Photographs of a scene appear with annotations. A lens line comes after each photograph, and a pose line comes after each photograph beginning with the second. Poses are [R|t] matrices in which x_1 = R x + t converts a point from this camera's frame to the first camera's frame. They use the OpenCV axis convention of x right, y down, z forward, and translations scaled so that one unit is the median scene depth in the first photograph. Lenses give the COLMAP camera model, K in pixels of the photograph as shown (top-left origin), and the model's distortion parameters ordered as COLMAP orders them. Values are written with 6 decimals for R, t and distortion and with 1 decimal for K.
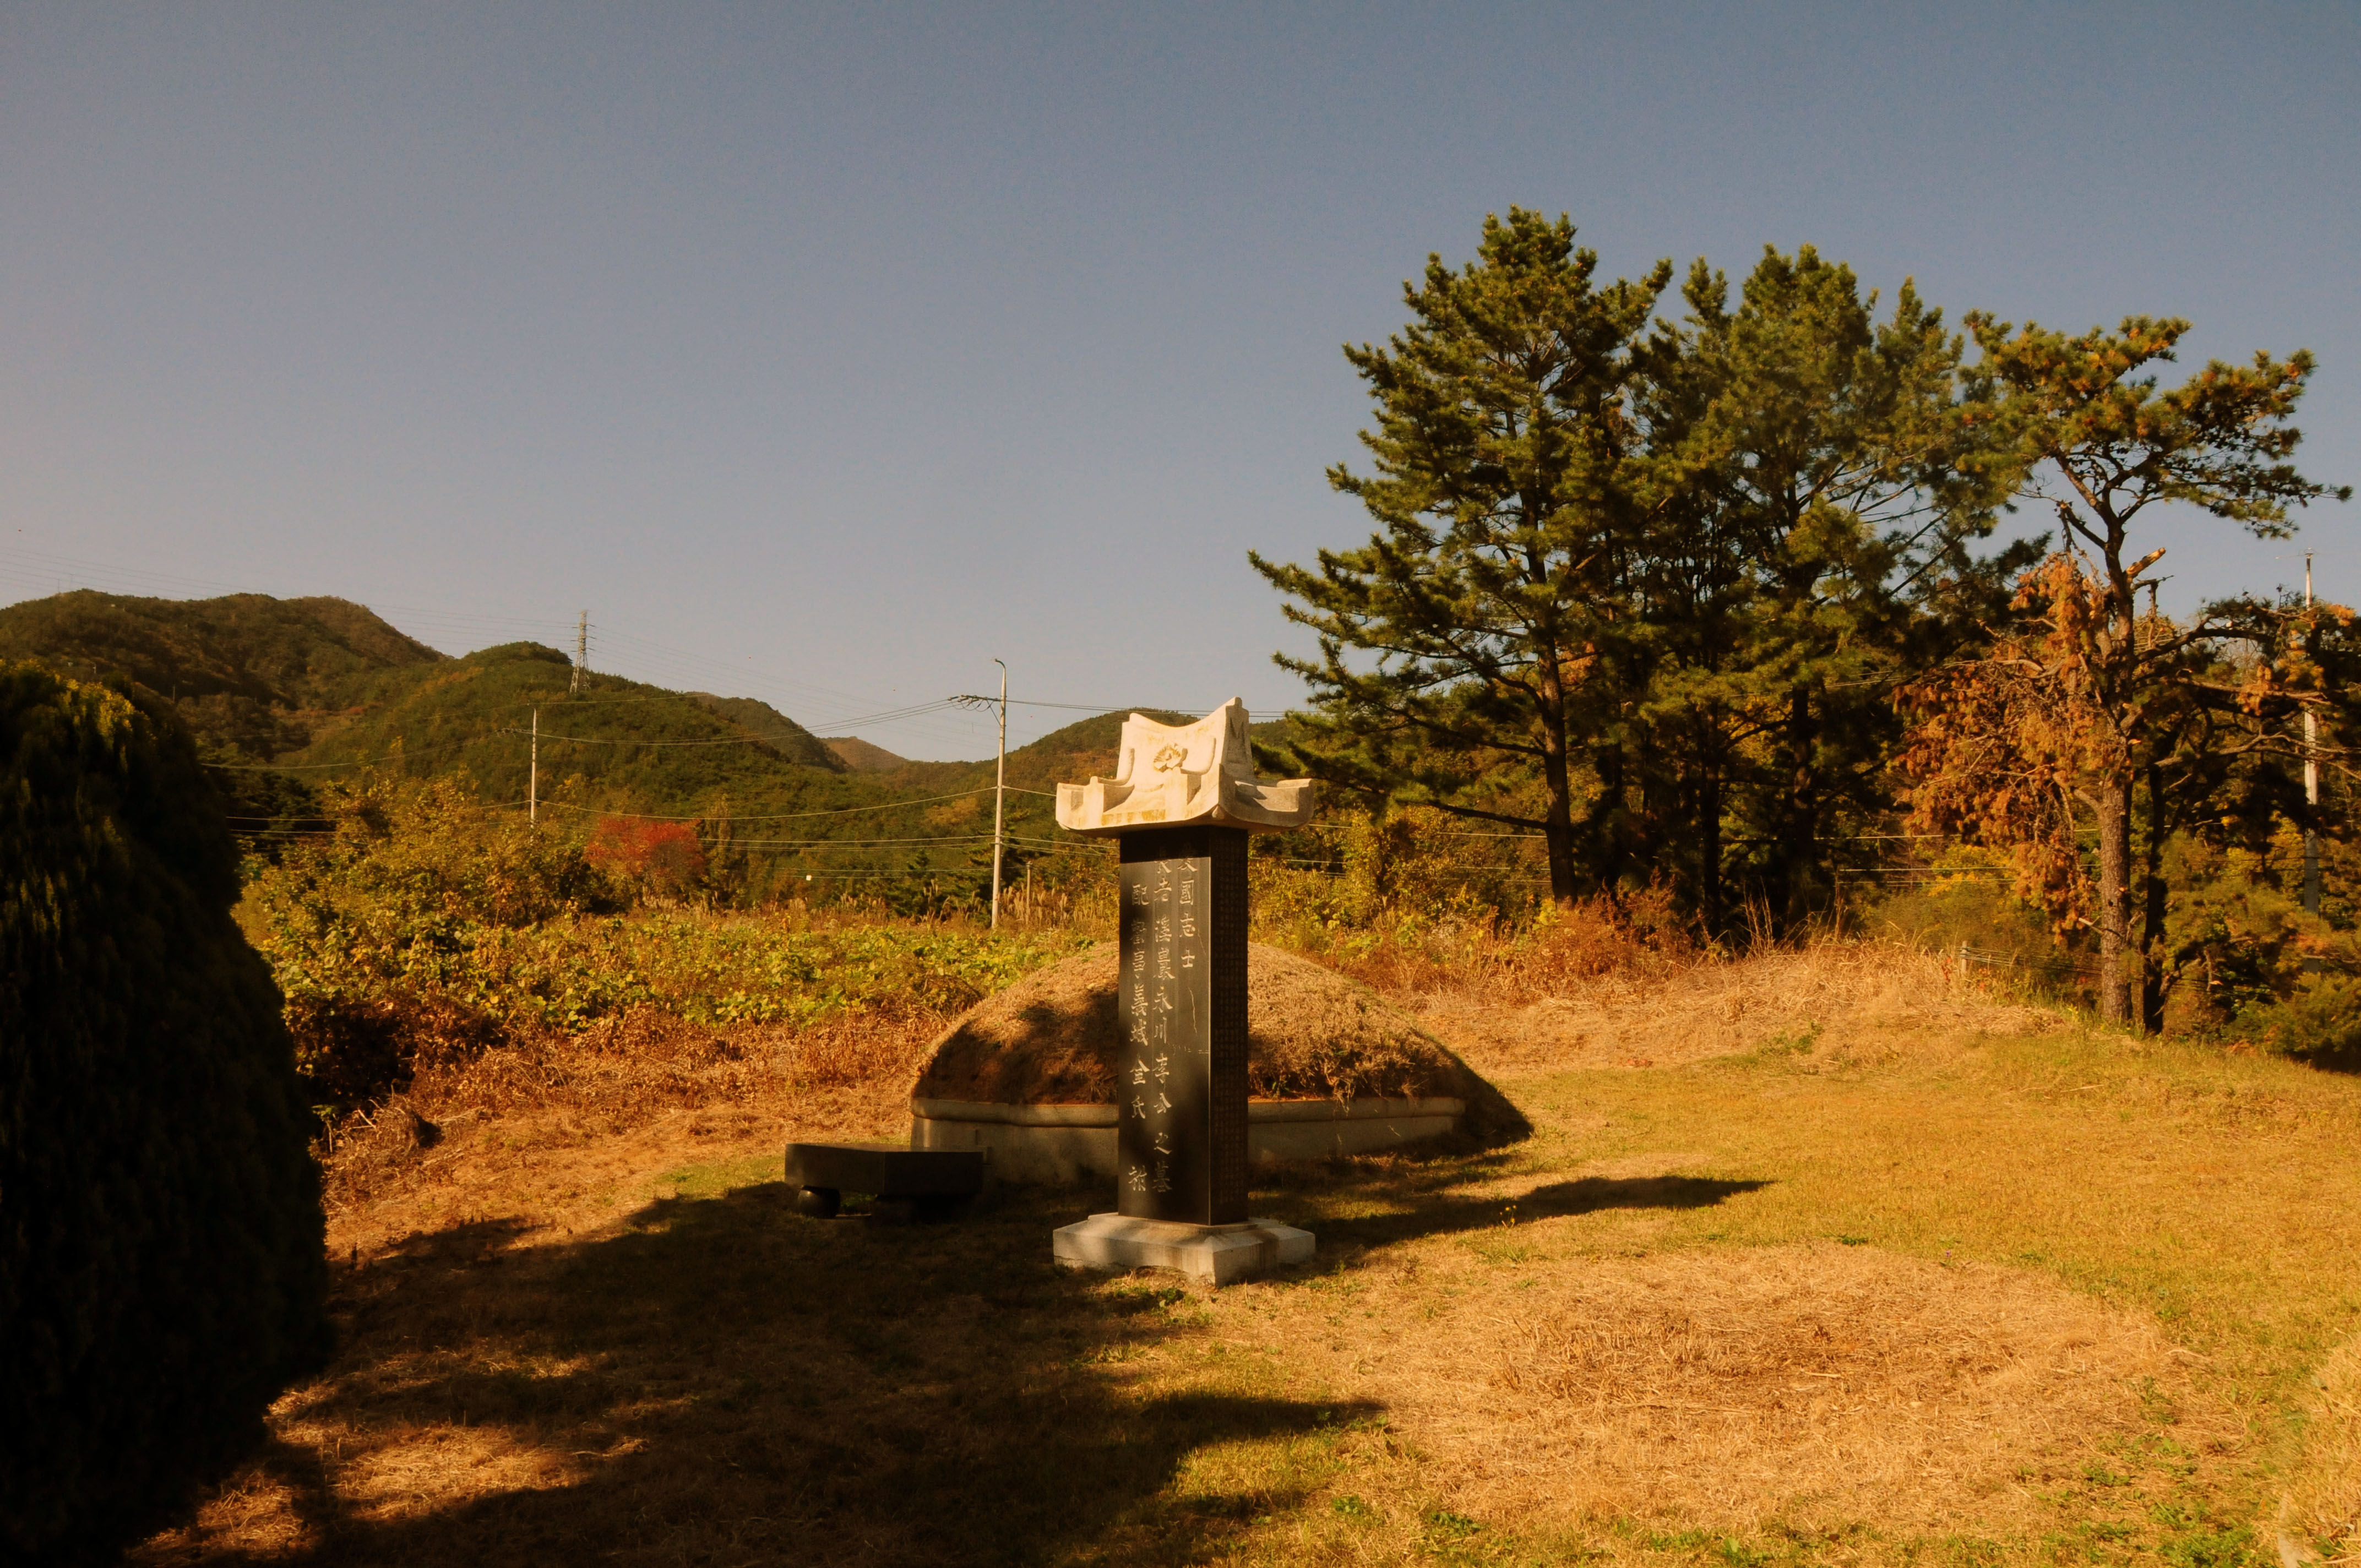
lens RADIAL K [[1848.7, 0, 1169.2], [0, 1848.7, 855.0], [0, 0, 1]] dist [-0.164474, 0.116326]
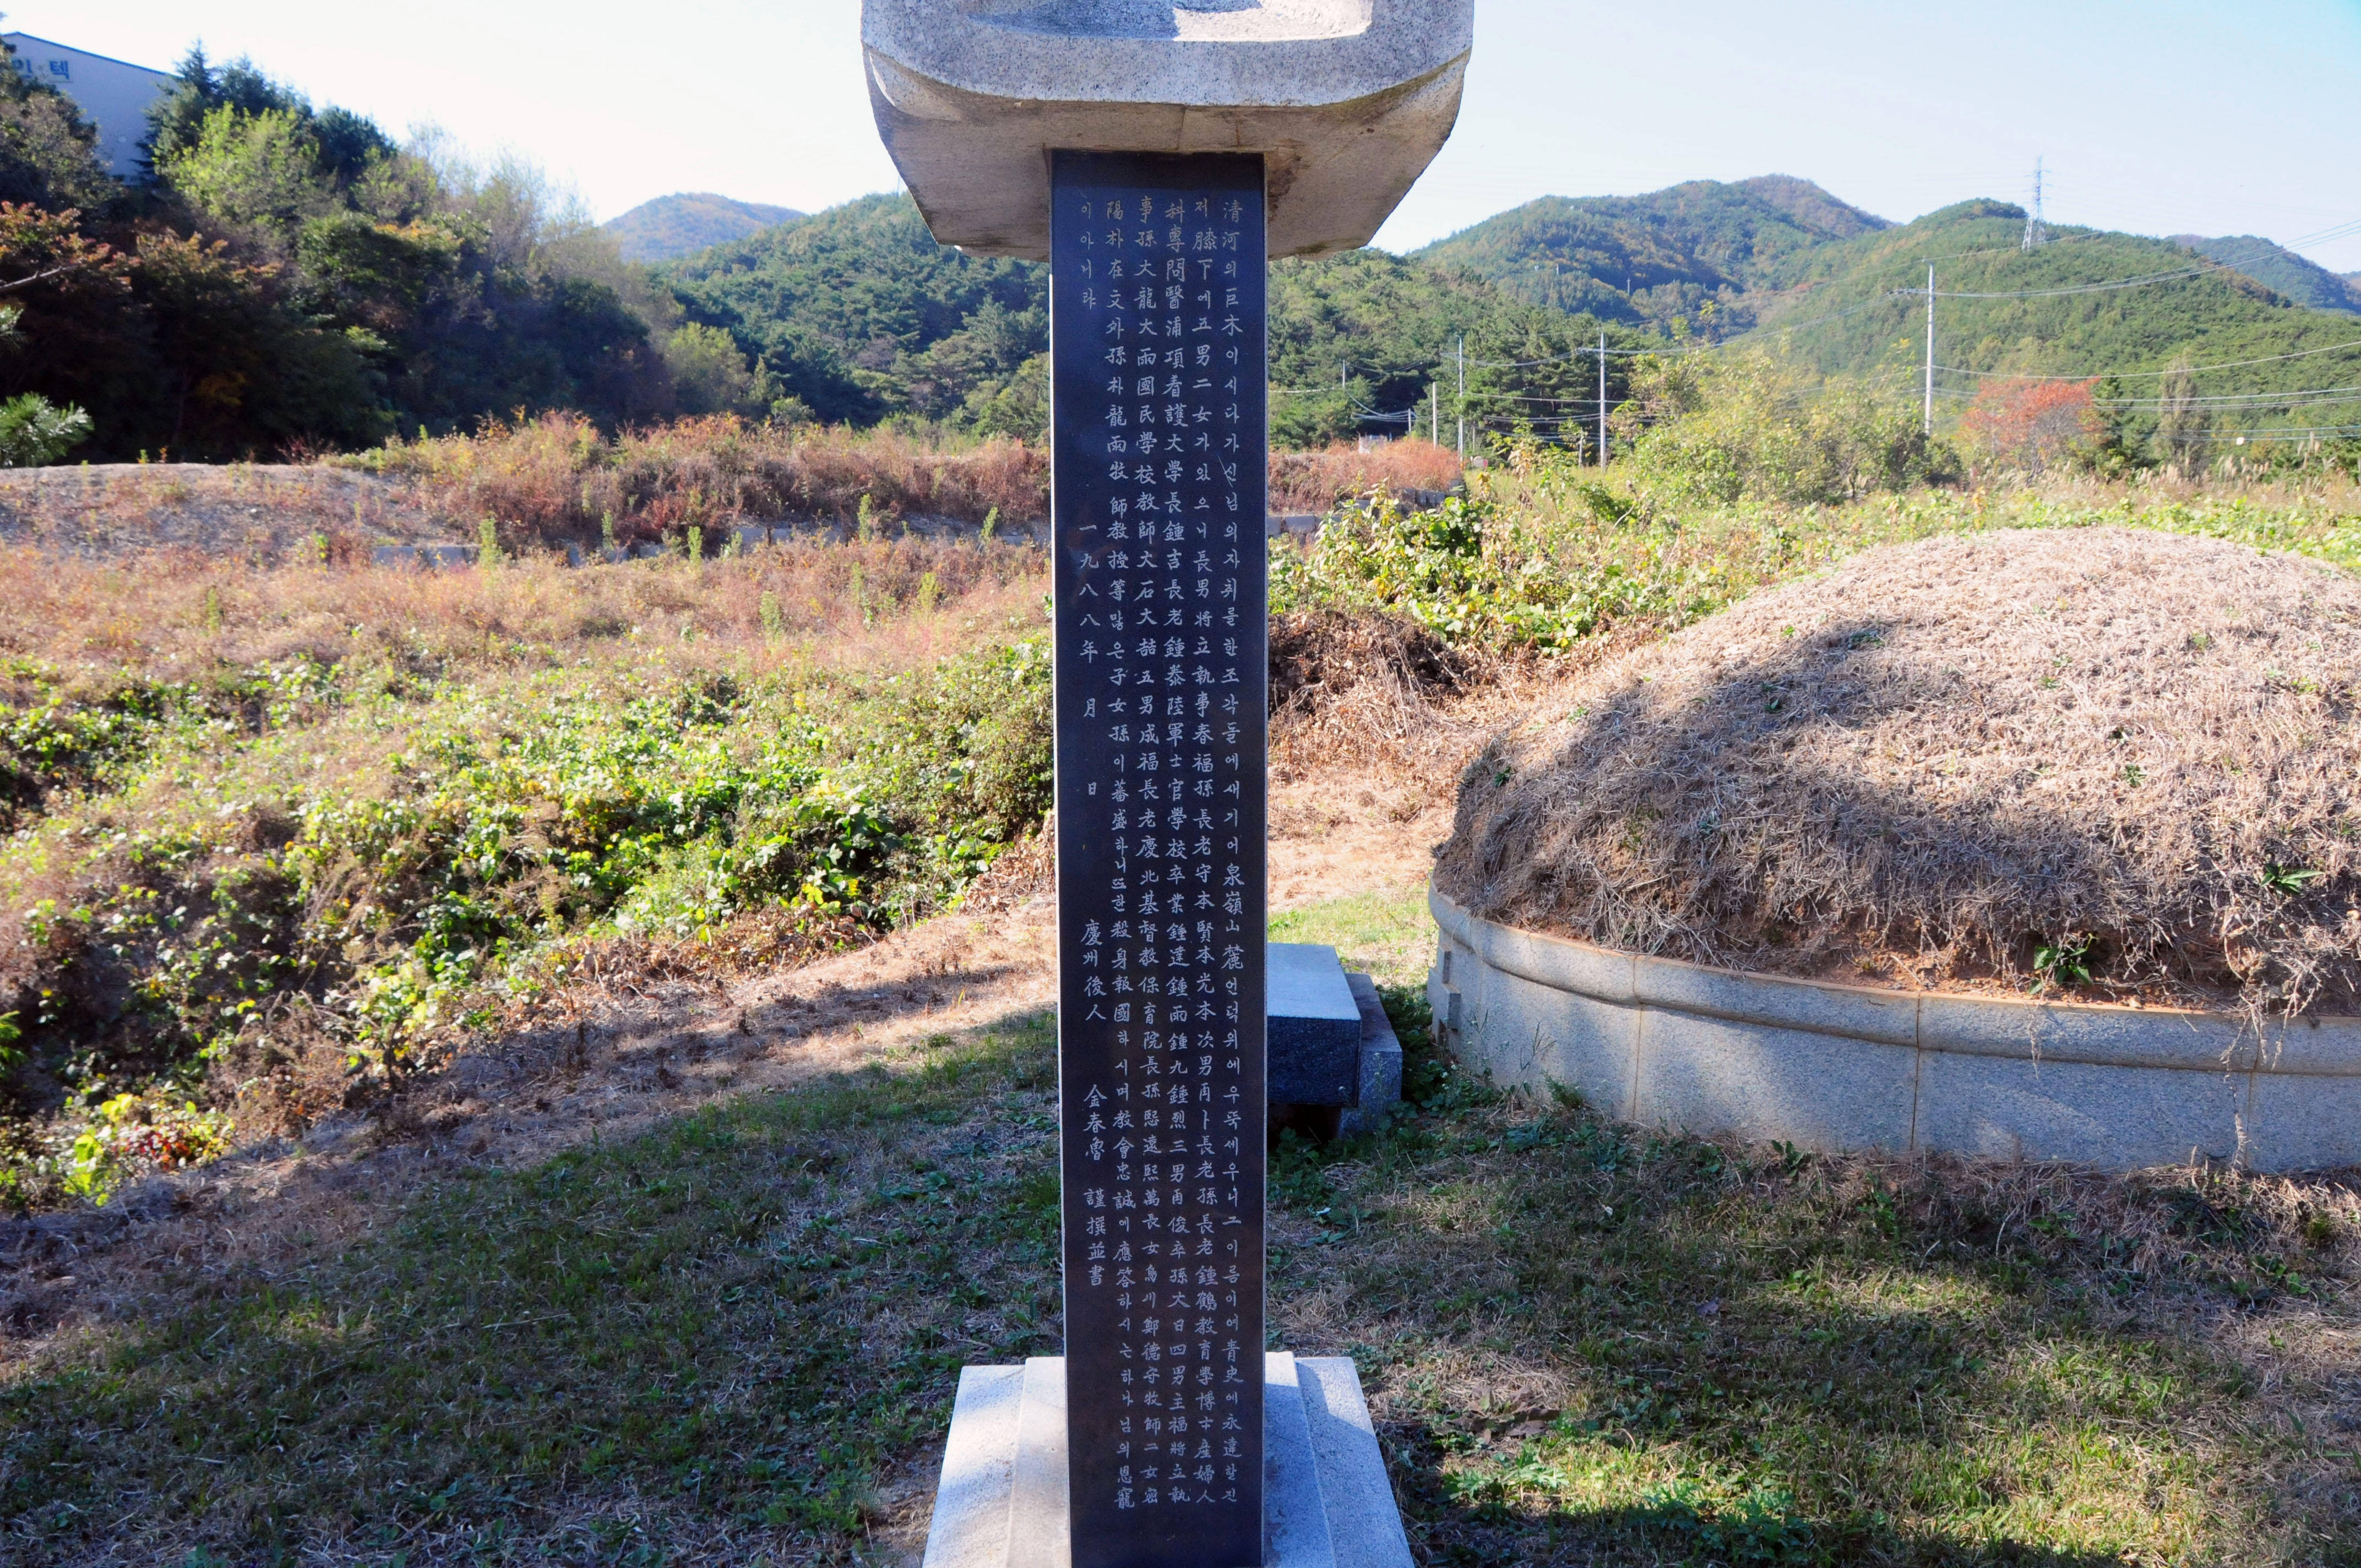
lens RADIAL K [[1848.7, 0, 1169.2], [0, 1848.7, 855.0], [0, 0, 1]] dist [-0.164474, 0.116326]
pose [[0.726111, 0.097927, -0.680569, 0.051120], [0.061583, 0.976566, 0.206221, 0.007328], [0.684815, -0.191651, 0.703064, 0.197107]]
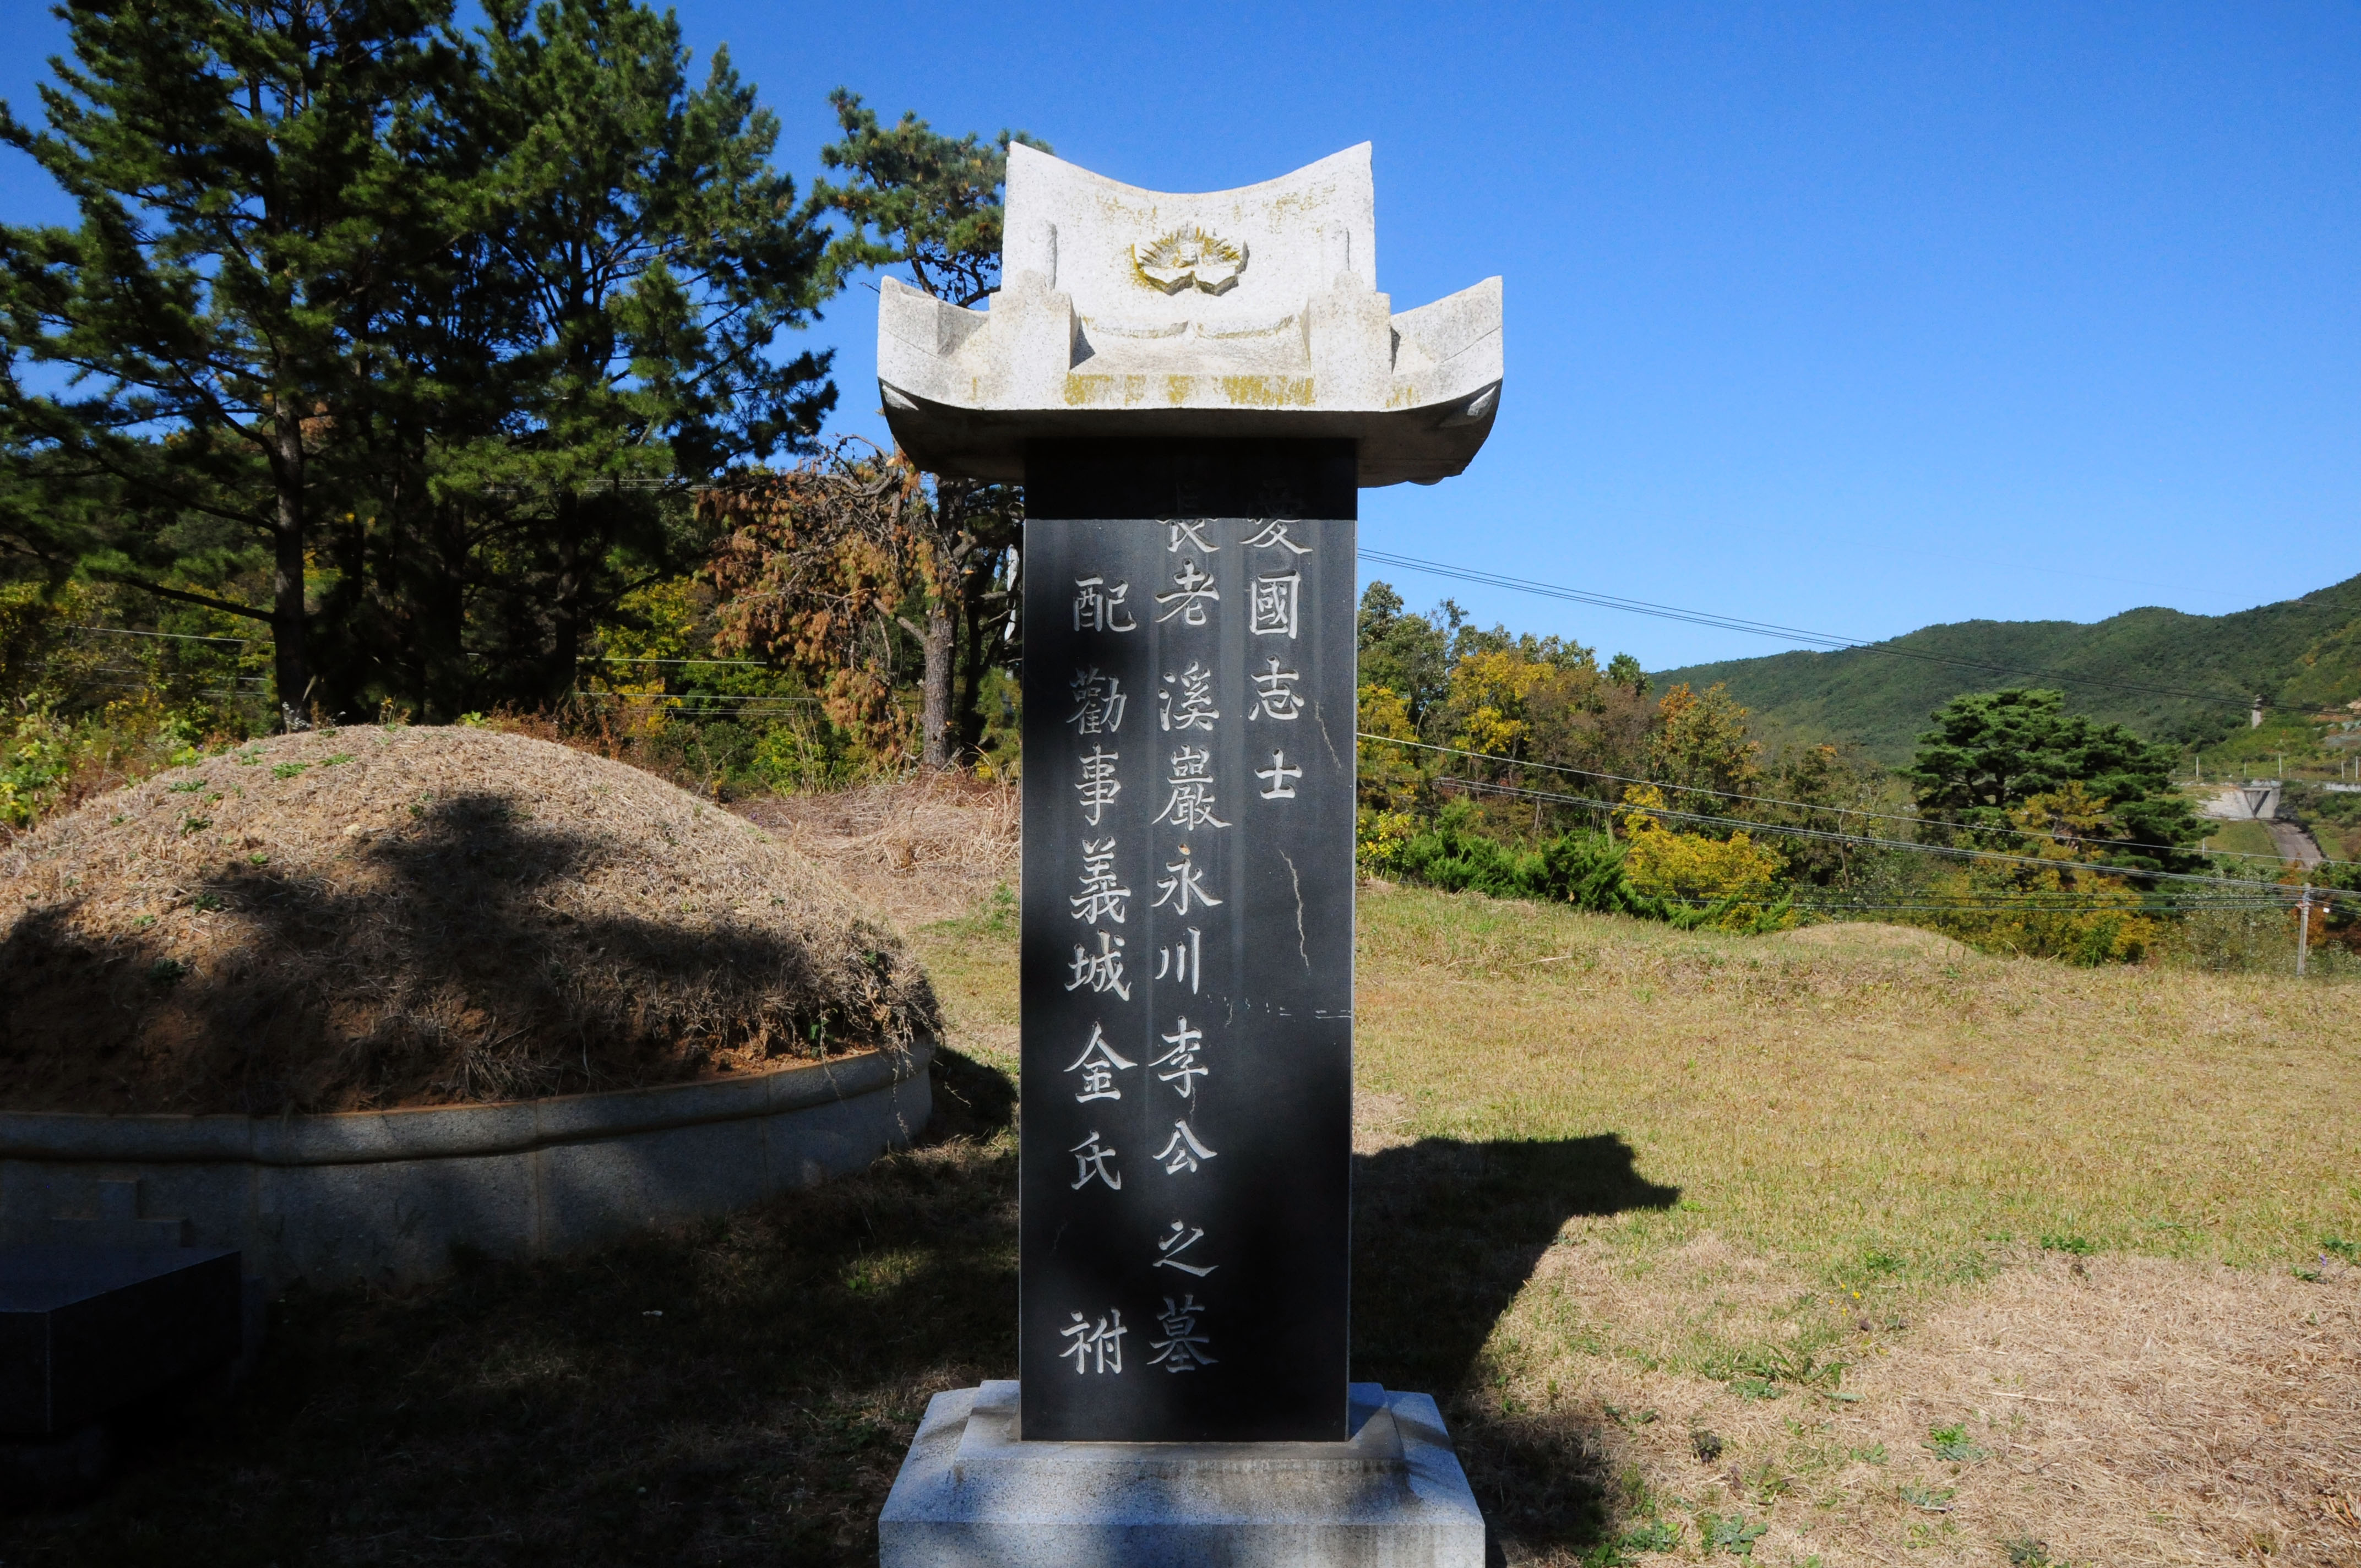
lens RADIAL K [[1848.7, 0, 1169.2], [0, 1848.7, 855.0], [0, 0, 1]] dist [-0.164474, 0.116326]
pose [[0.719697, -0.007698, 0.694245, -0.066813], [-0.058046, 0.995770, 0.071216, 0.011169], [-0.691857, -0.091553, 0.716206, 0.177815]]
